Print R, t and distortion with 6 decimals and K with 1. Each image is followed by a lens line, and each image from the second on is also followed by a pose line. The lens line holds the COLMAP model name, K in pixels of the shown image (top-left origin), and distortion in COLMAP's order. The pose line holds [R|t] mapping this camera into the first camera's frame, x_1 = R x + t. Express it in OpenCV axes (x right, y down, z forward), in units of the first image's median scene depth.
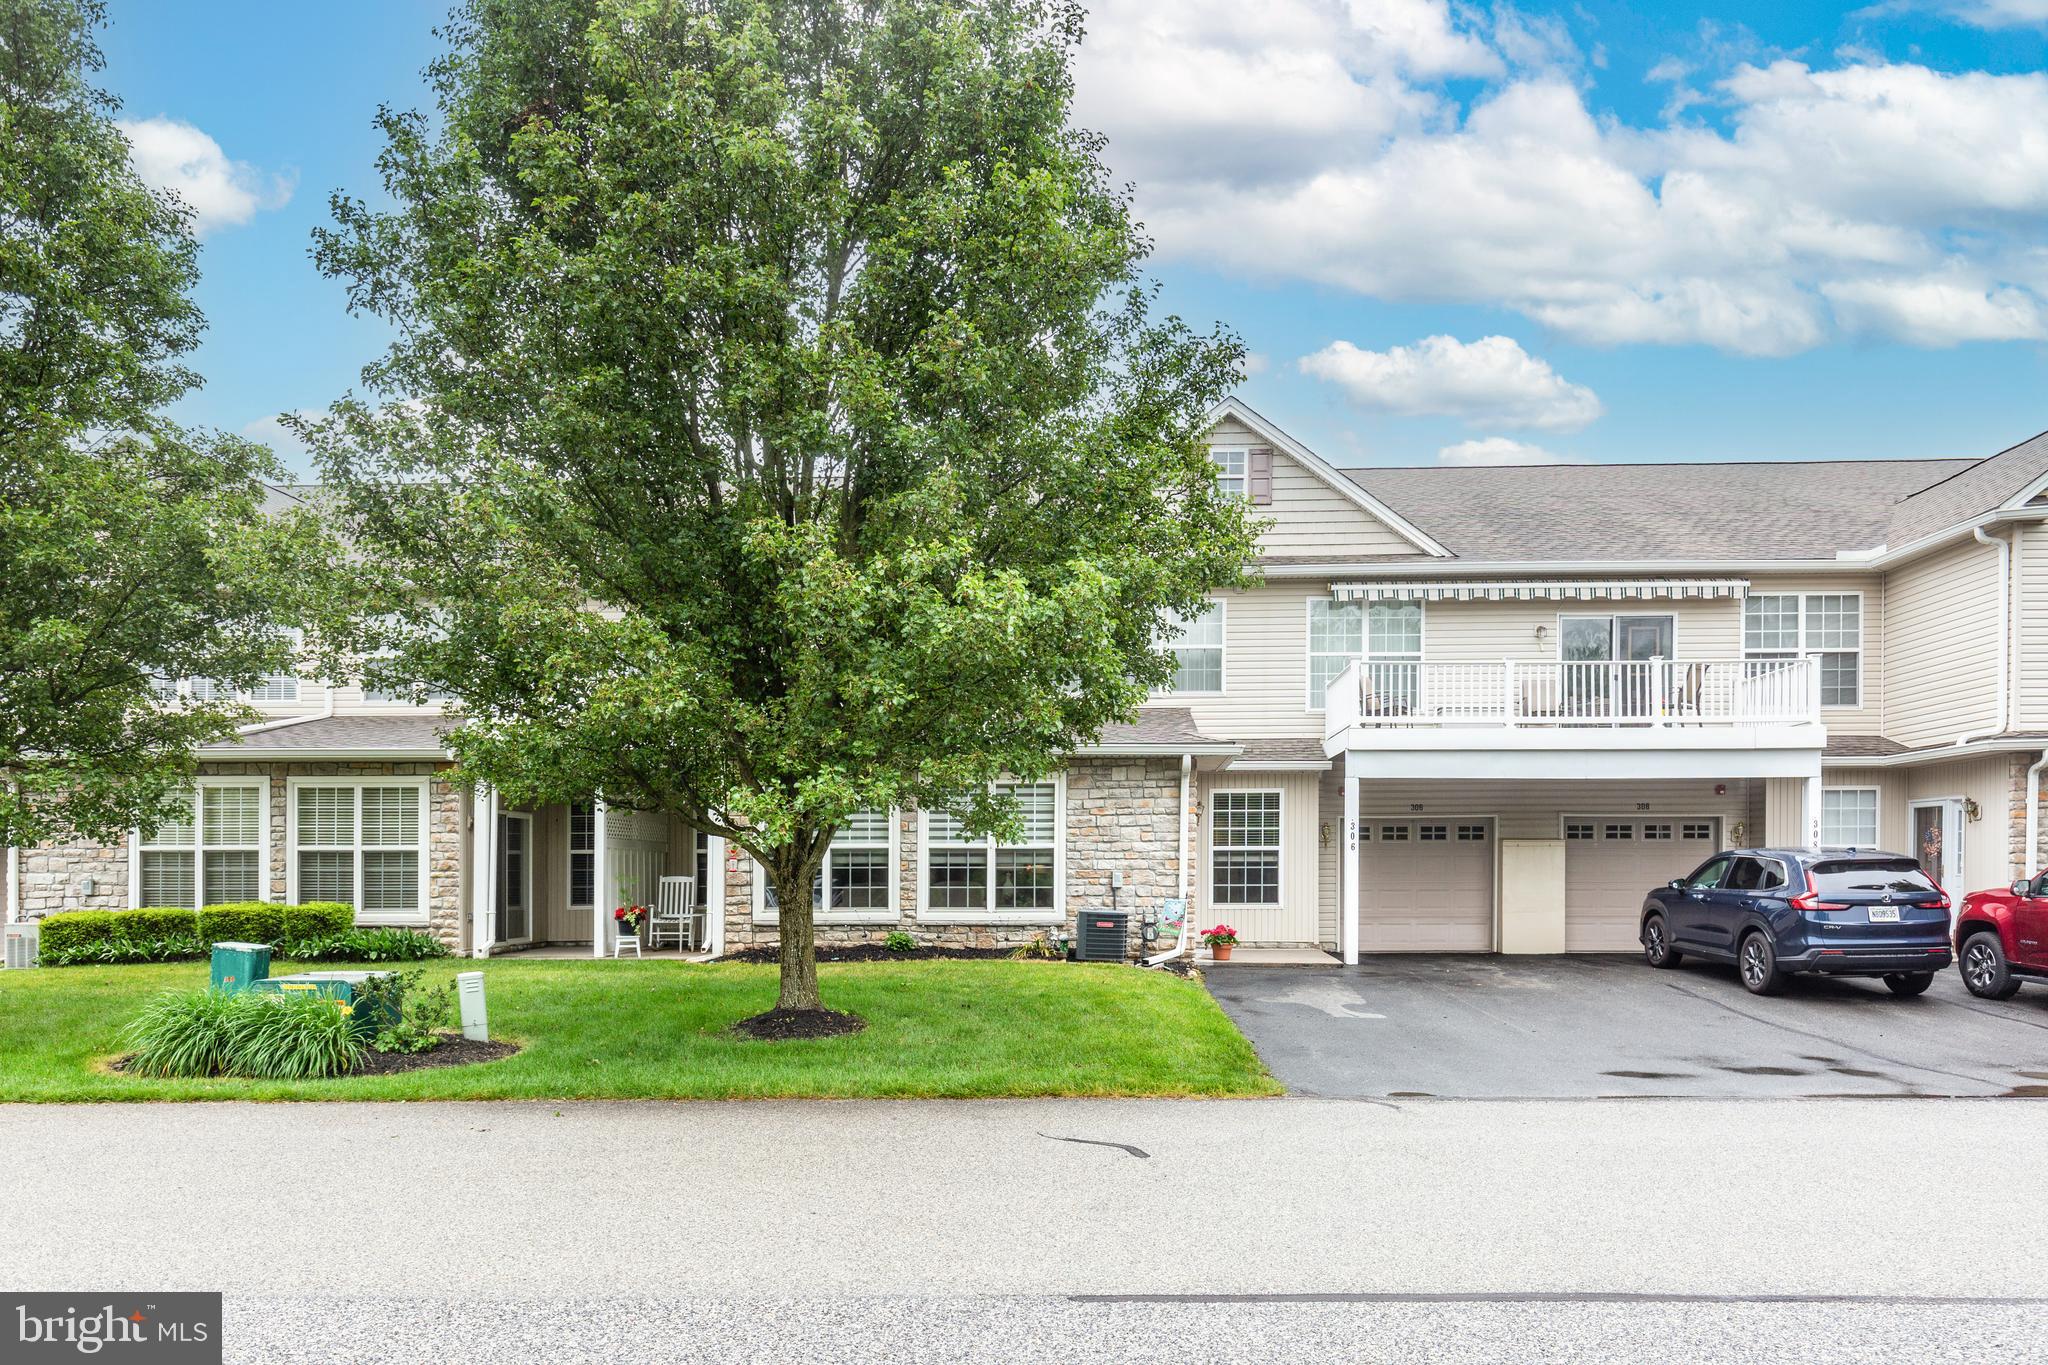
lens RADIAL K [[1343.2, 0, 961.7], [0, 1343.2, 866.8], [0, 0, 1]] dist [0.003916, -0.001124]
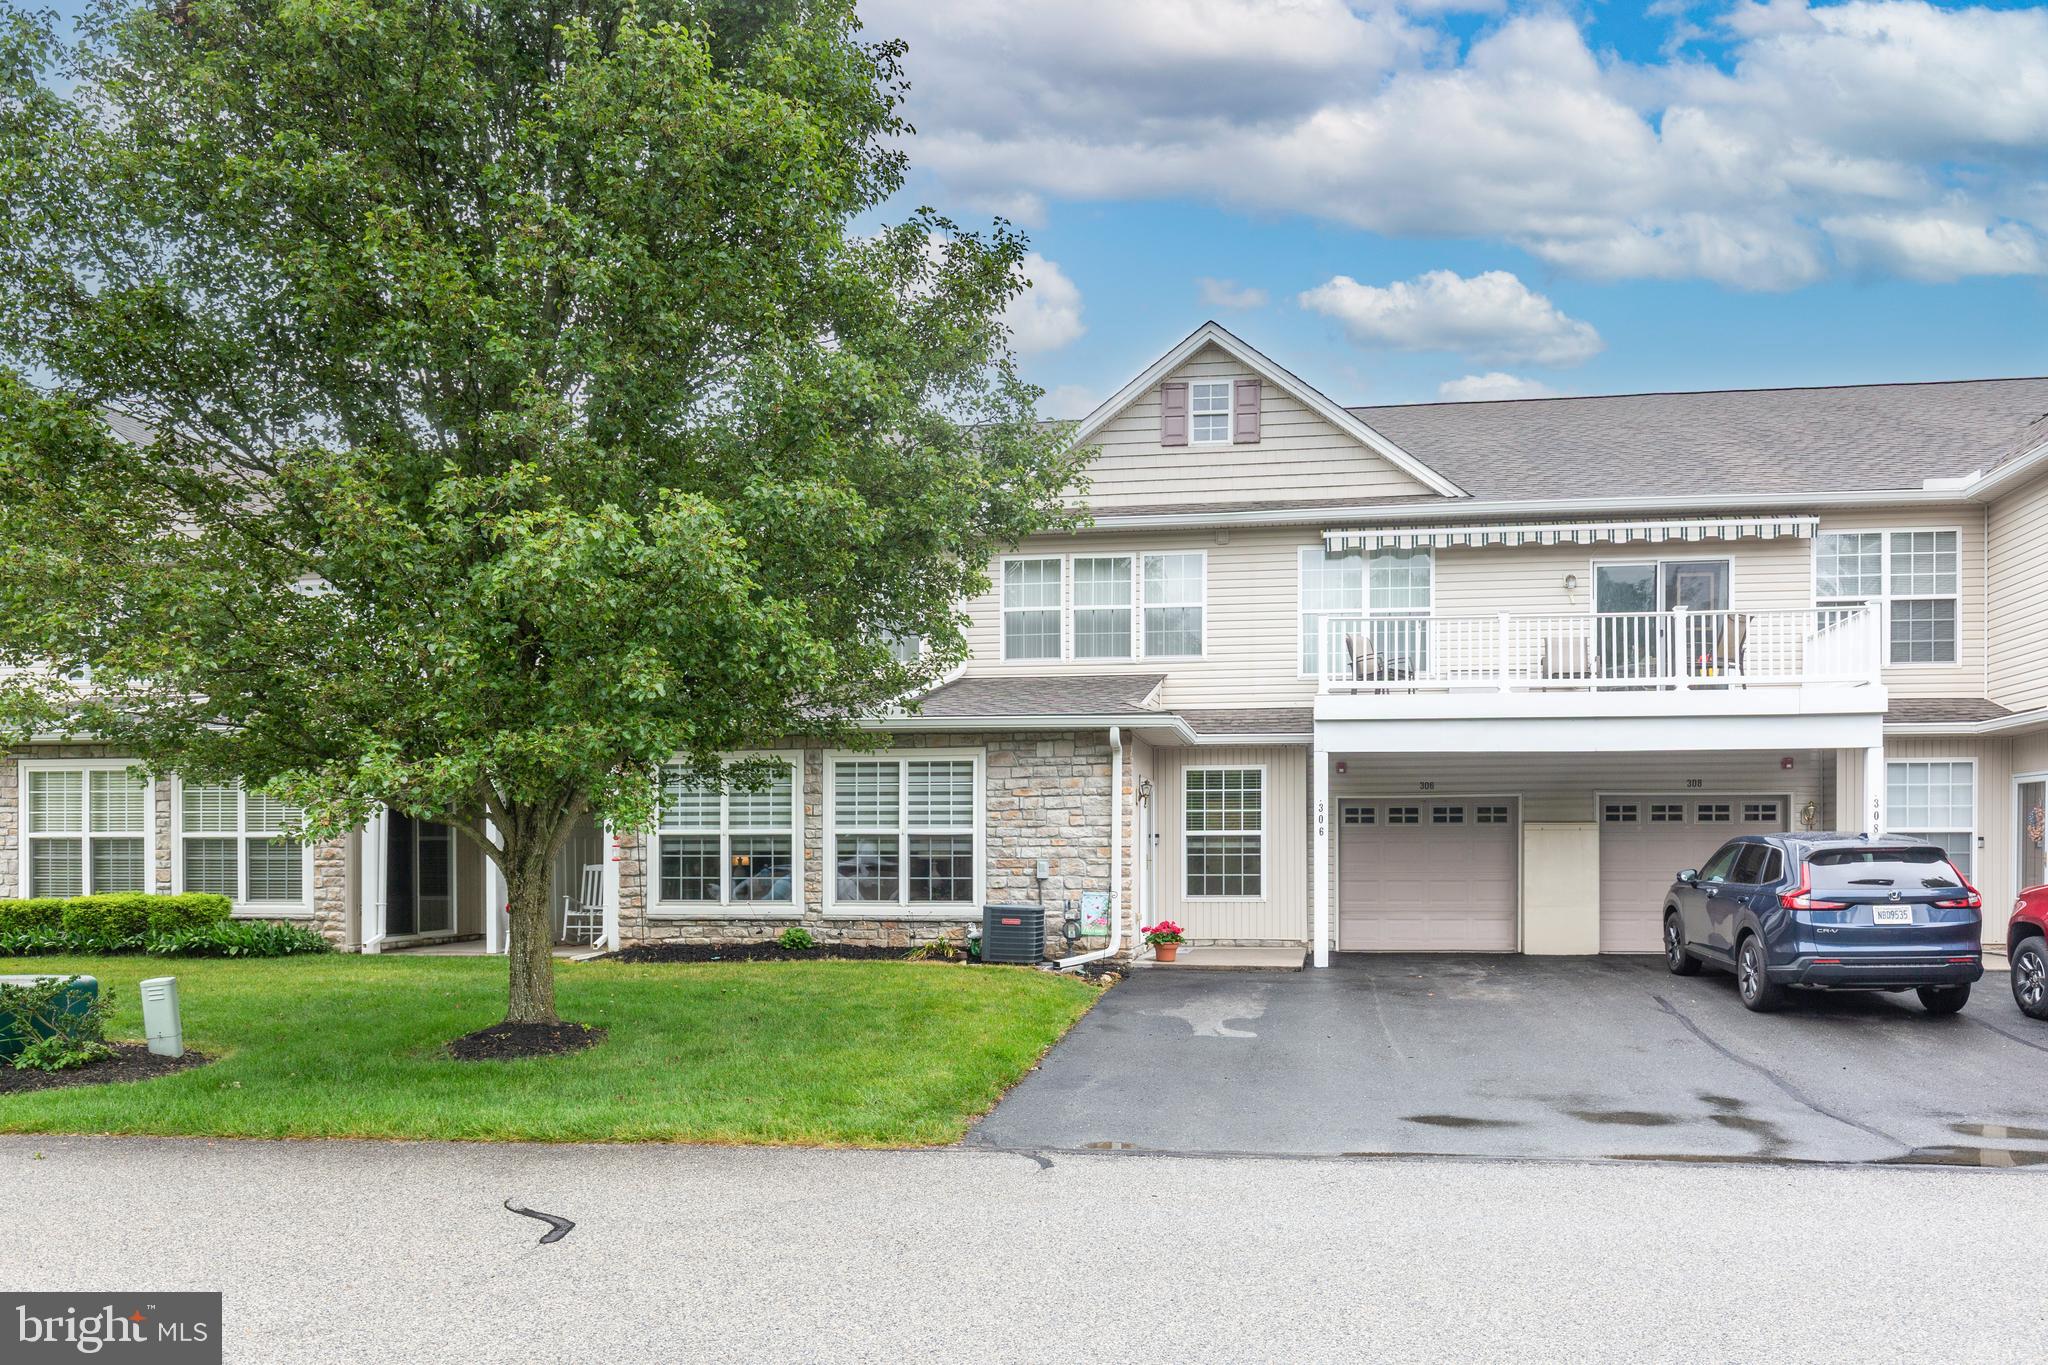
lens RADIAL K [[1403.6, 0, 1033.9], [0, 1403.6, 834.6], [0, 0, 1]] dist [-0.000131, -0.000431]
pose [[0.995790, -0.001326, -0.091650, 0.191769], [0.000444, 0.999953, -0.009639, -0.004516], [0.091658, 0.009558, 0.995745, 0.083814]]
